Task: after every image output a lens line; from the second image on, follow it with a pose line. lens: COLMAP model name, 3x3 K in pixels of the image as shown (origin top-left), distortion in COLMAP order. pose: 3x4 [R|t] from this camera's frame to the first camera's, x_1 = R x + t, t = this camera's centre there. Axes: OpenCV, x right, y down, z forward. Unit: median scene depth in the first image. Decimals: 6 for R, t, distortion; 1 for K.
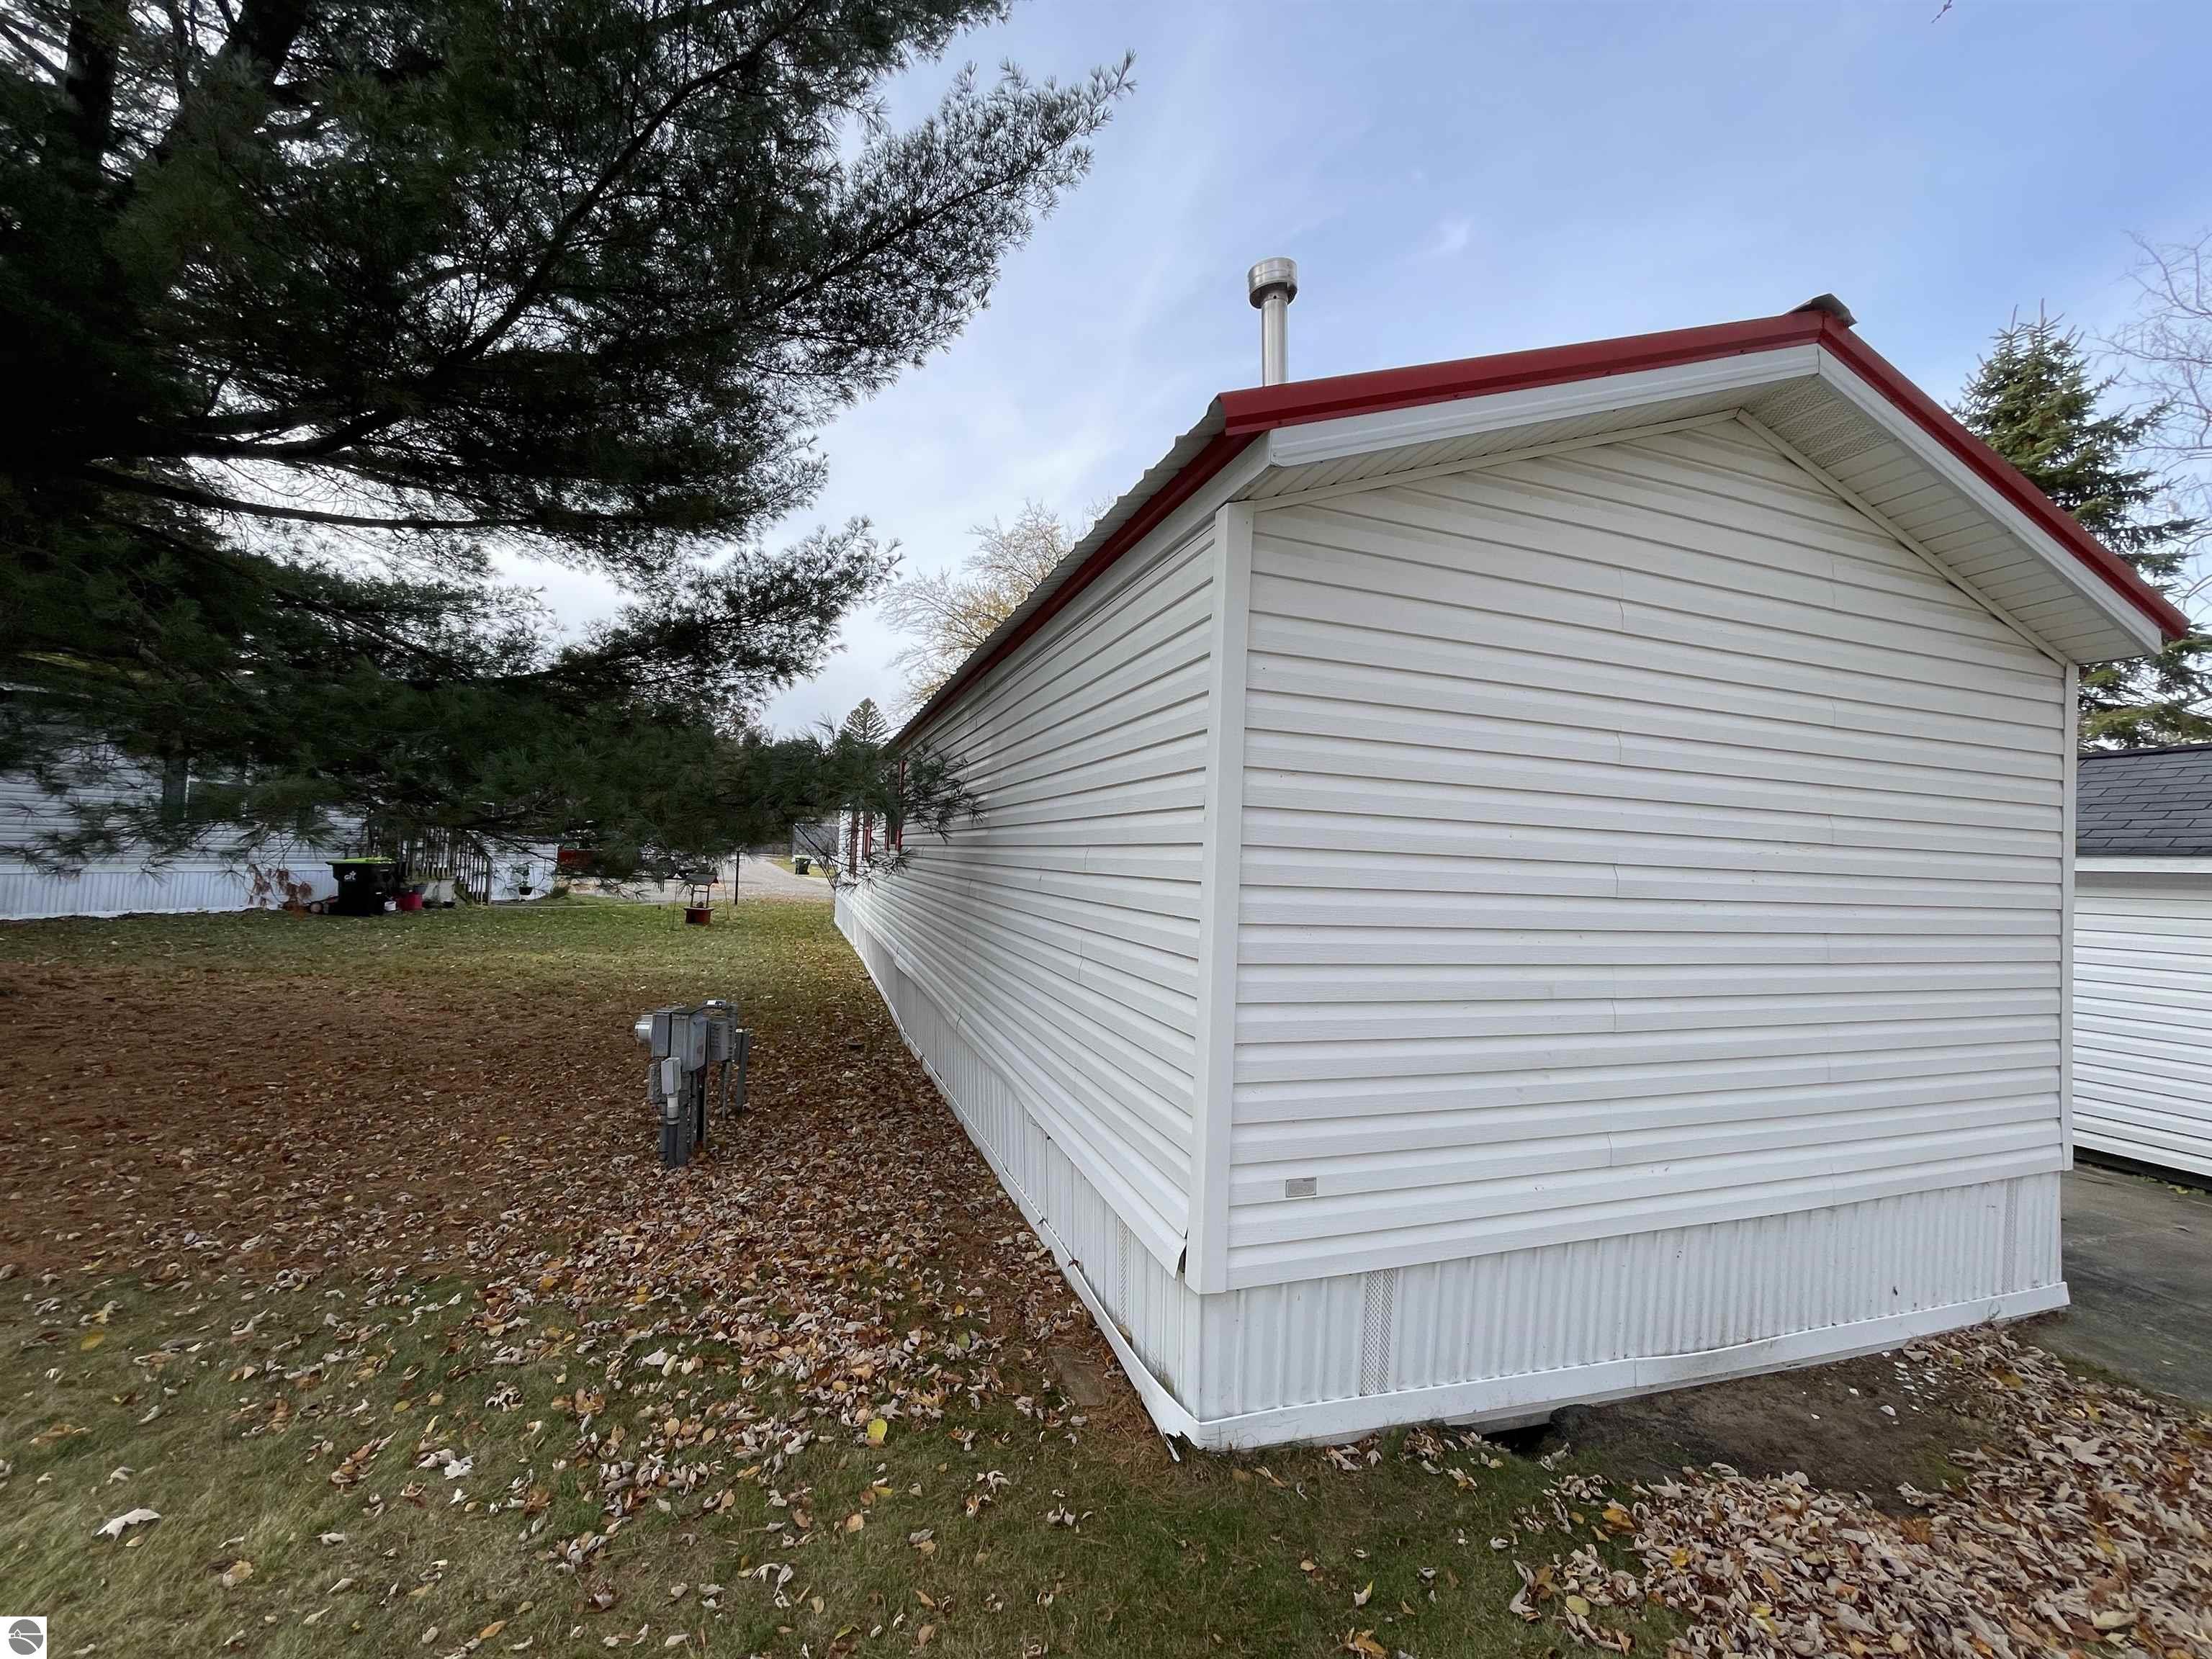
lens RADIAL K [[892.0, 0, 1107.6], [0, 892.0, 827.3], [0, 0, 1]] dist [-0.002638, -0.000402]
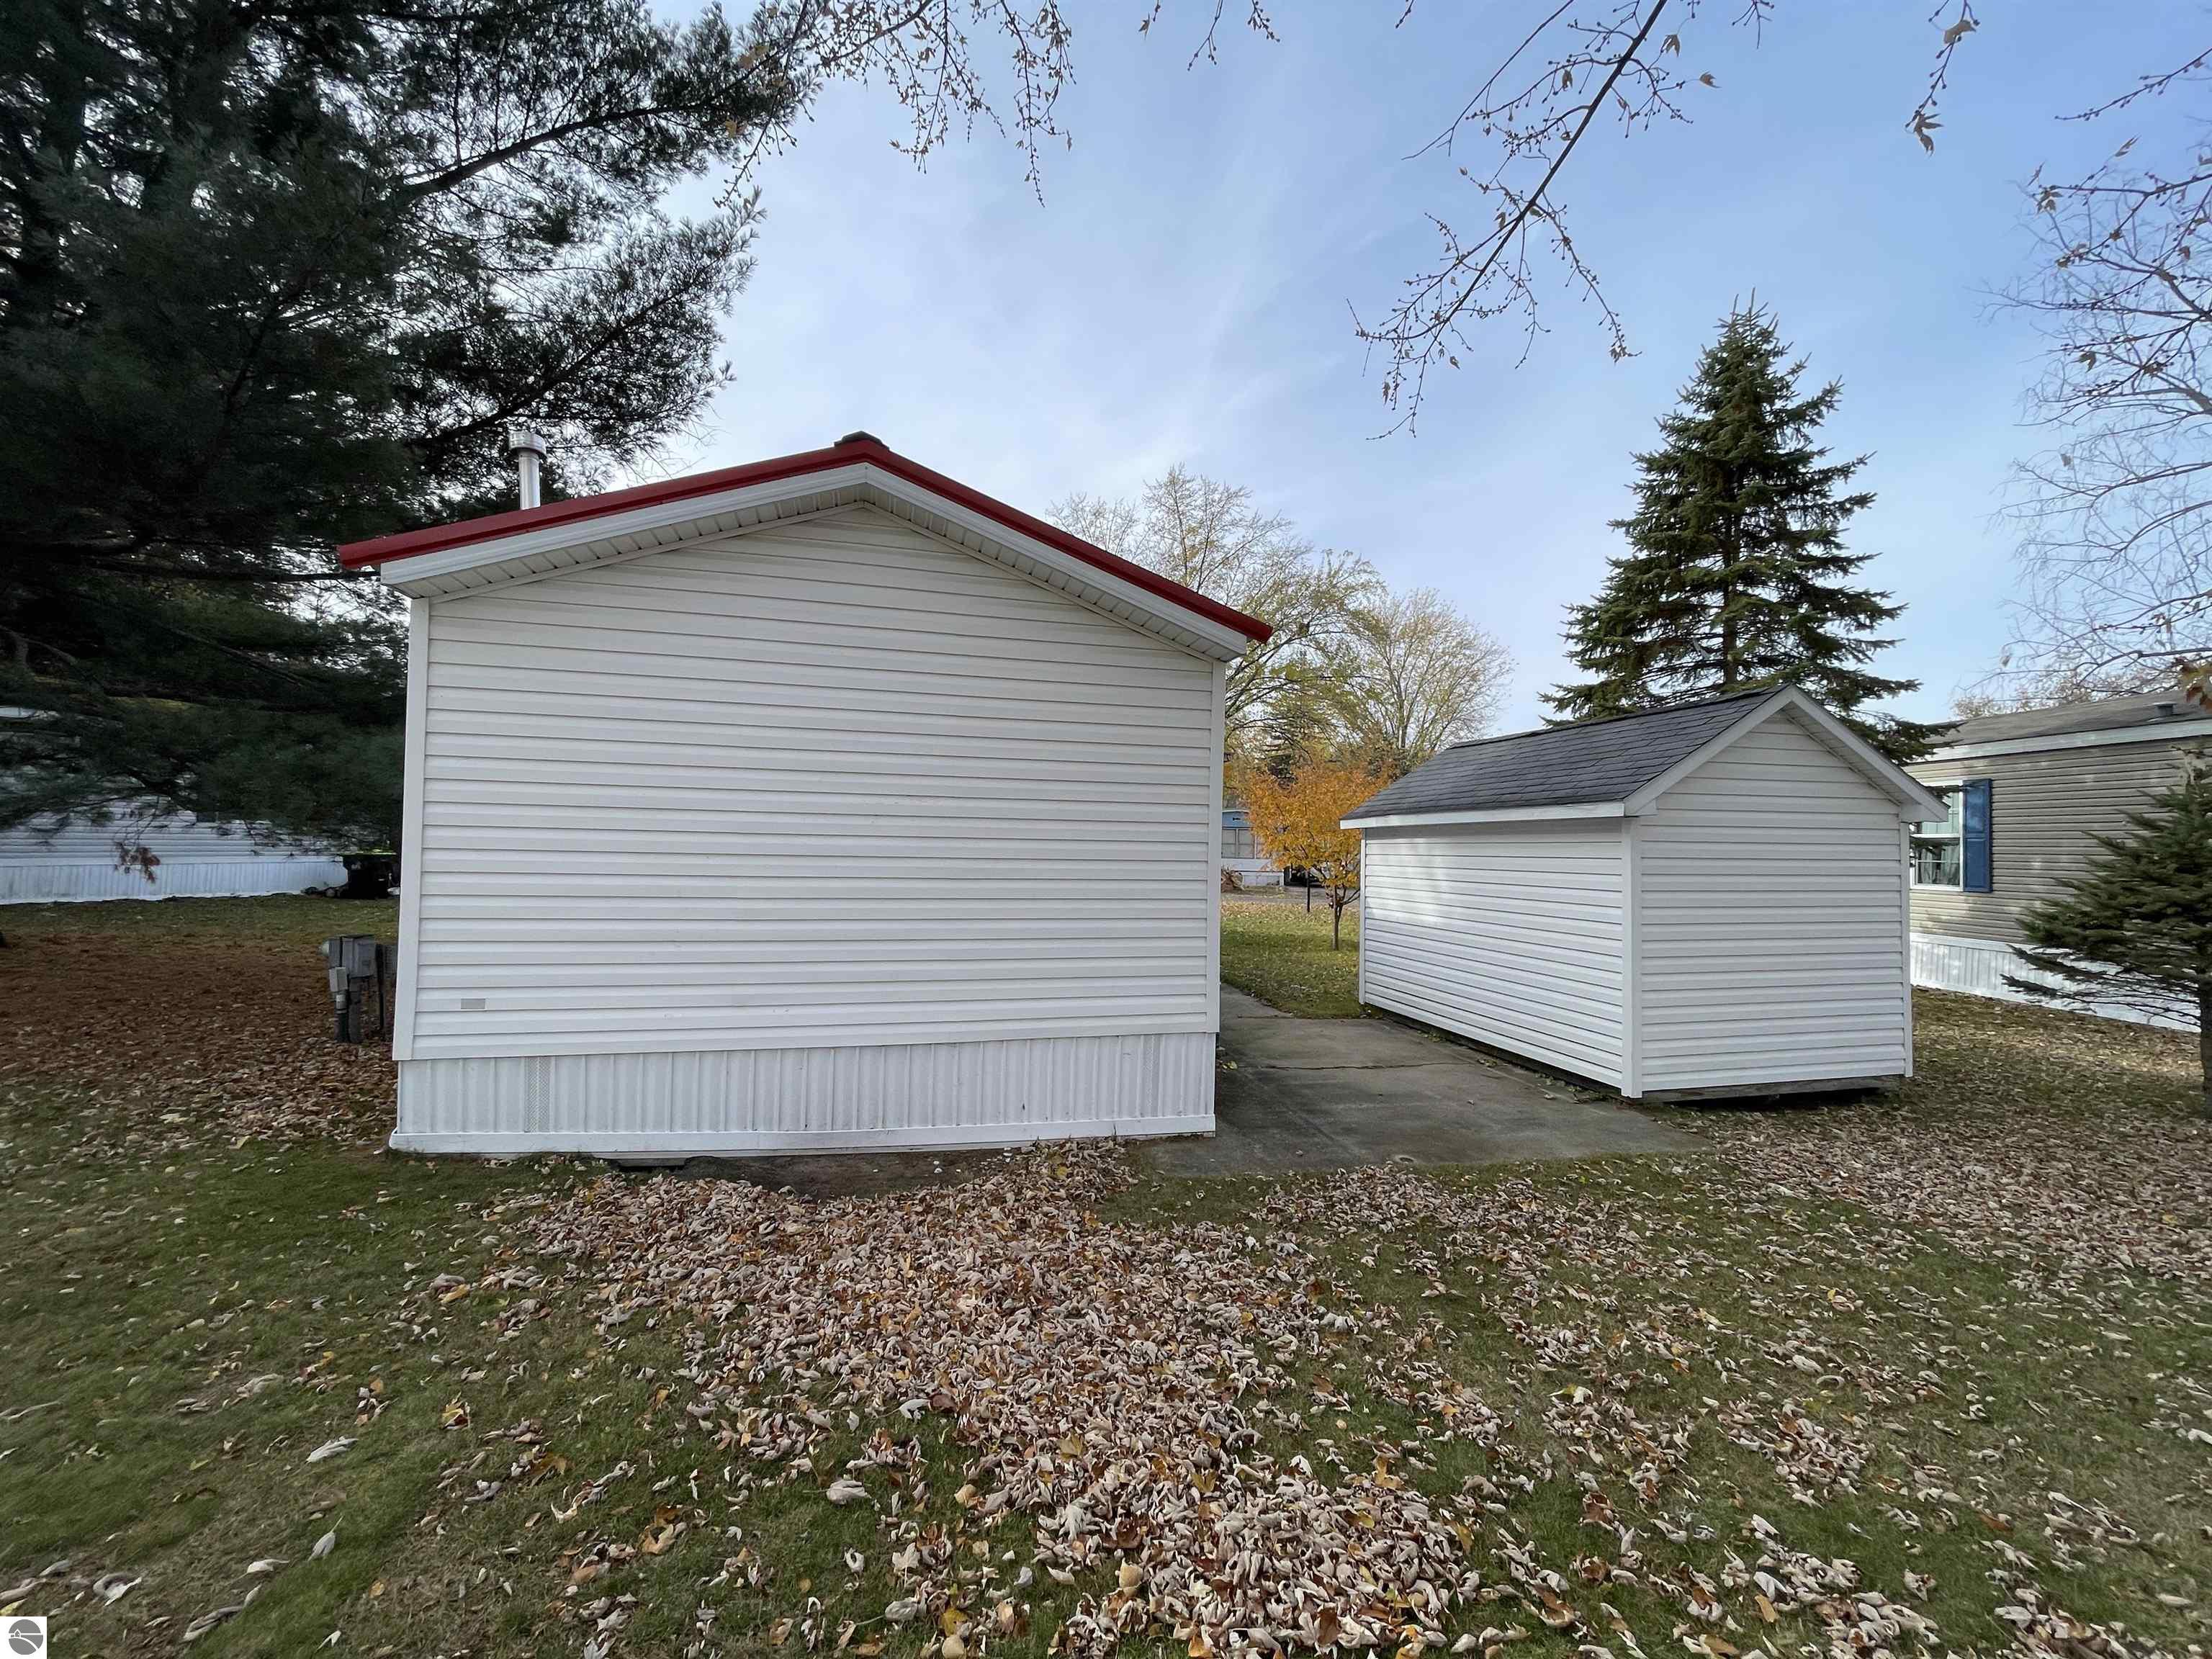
lens RADIAL K [[886.1, 0, 1111.0], [0, 886.1, 834.9], [0, 0, 1]] dist [-0.000899, 0.000653]
pose [[0.995647, -0.019877, -0.091066, 1.068121], [0.021595, 0.999606, 0.017923, 0.054404], [0.090673, -0.019812, 0.995684, -0.372662]]
